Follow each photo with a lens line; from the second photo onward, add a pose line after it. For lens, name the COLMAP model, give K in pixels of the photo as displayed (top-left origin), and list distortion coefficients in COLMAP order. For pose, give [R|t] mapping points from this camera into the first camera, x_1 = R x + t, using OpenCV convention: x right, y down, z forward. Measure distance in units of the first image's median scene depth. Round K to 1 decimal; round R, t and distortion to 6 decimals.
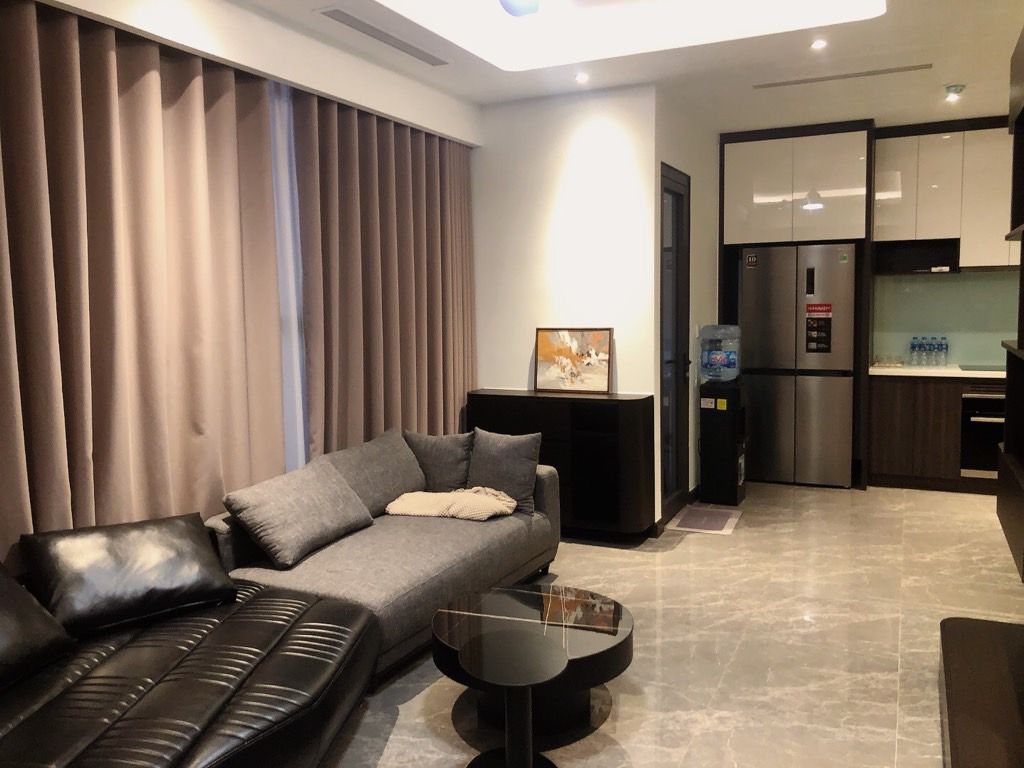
lens RADIAL K [[834.9, 0, 510.9], [0, 834.9, 370.1], [0, 0, 1]] dist [0.038320, -0.052046]
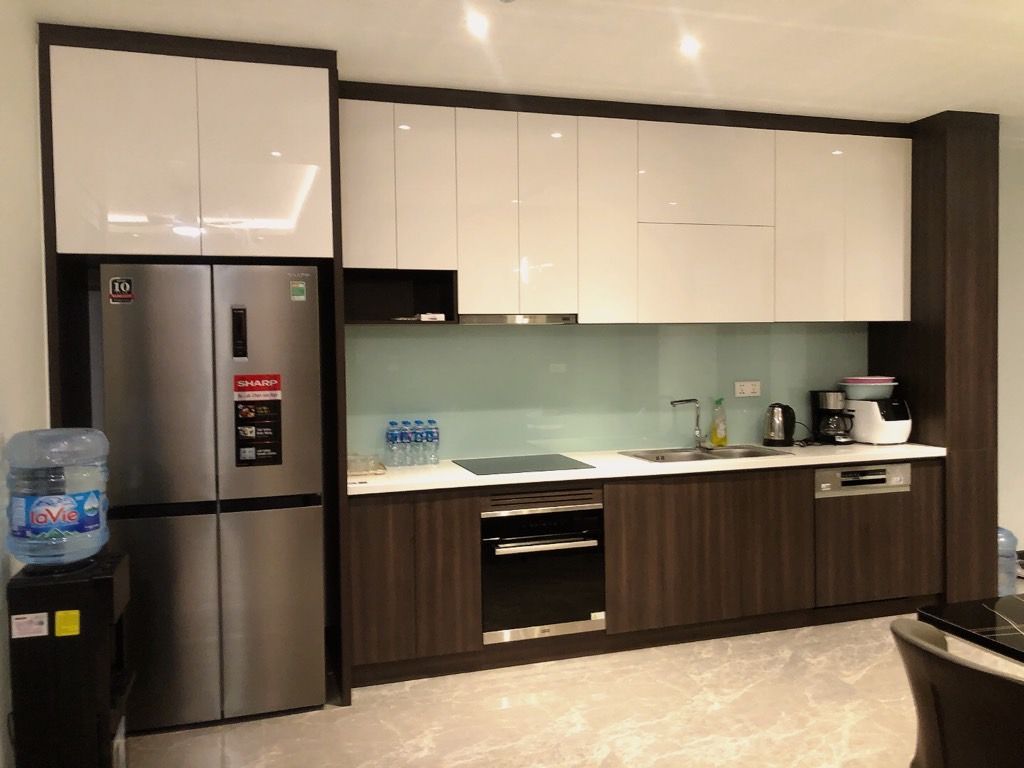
lens RADIAL K [[834.9, 0, 506.5], [0, 834.9, 366.9], [0, 0, 1]] dist [0.038320, -0.052046]
pose [[0.735135, -0.014657, 0.677762, 0.130402], [0.062313, 0.996995, -0.046027, -0.052788], [-0.675051, 0.076069, 0.733839, 0.533697]]
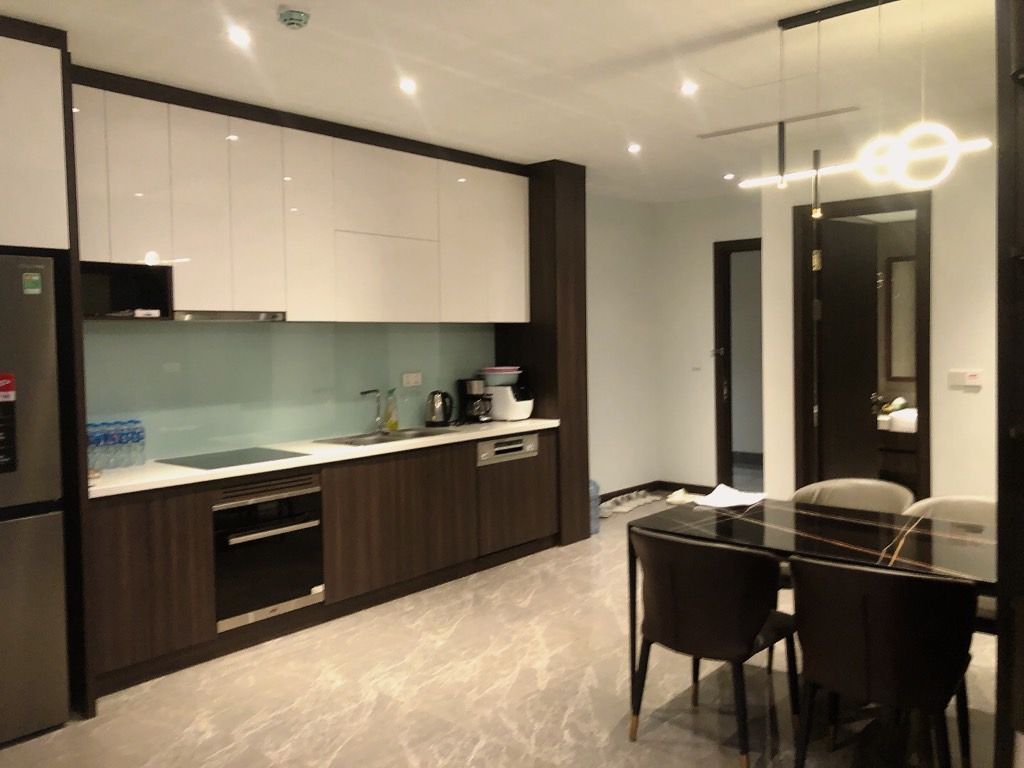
lens RADIAL K [[834.9, 0, 502.0], [0, 834.9, 367.1], [0, 0, 1]] dist [0.038320, -0.052046]
pose [[0.275909, -0.025106, 0.960856, -0.019627], [0.097808, 0.995203, -0.002082, -0.056500], [-0.956194, 0.094554, 0.277041, 0.617921]]
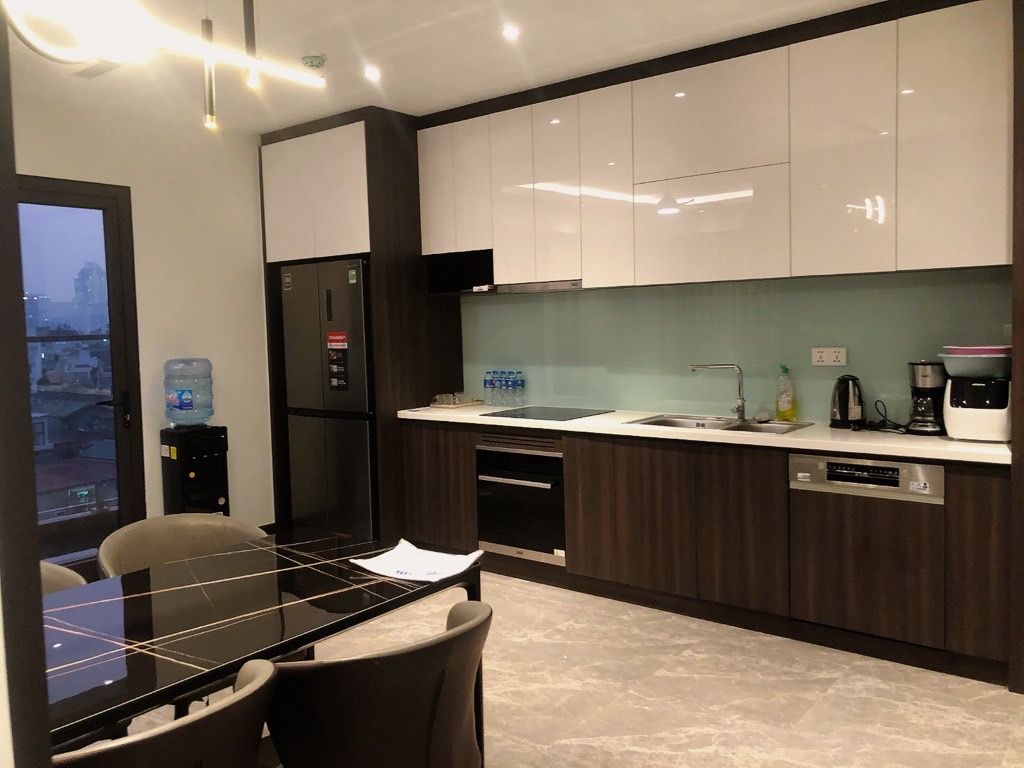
lens RADIAL K [[834.9, 0, 503.0], [0, 834.9, 356.6], [0, 0, 1]] dist [0.038320, -0.052046]
pose [[0.973181, -0.002448, -0.230028, 0.766762], [-0.005563, 0.999401, -0.034171, -0.029055], [0.229974, 0.034535, 0.972584, 0.247781]]
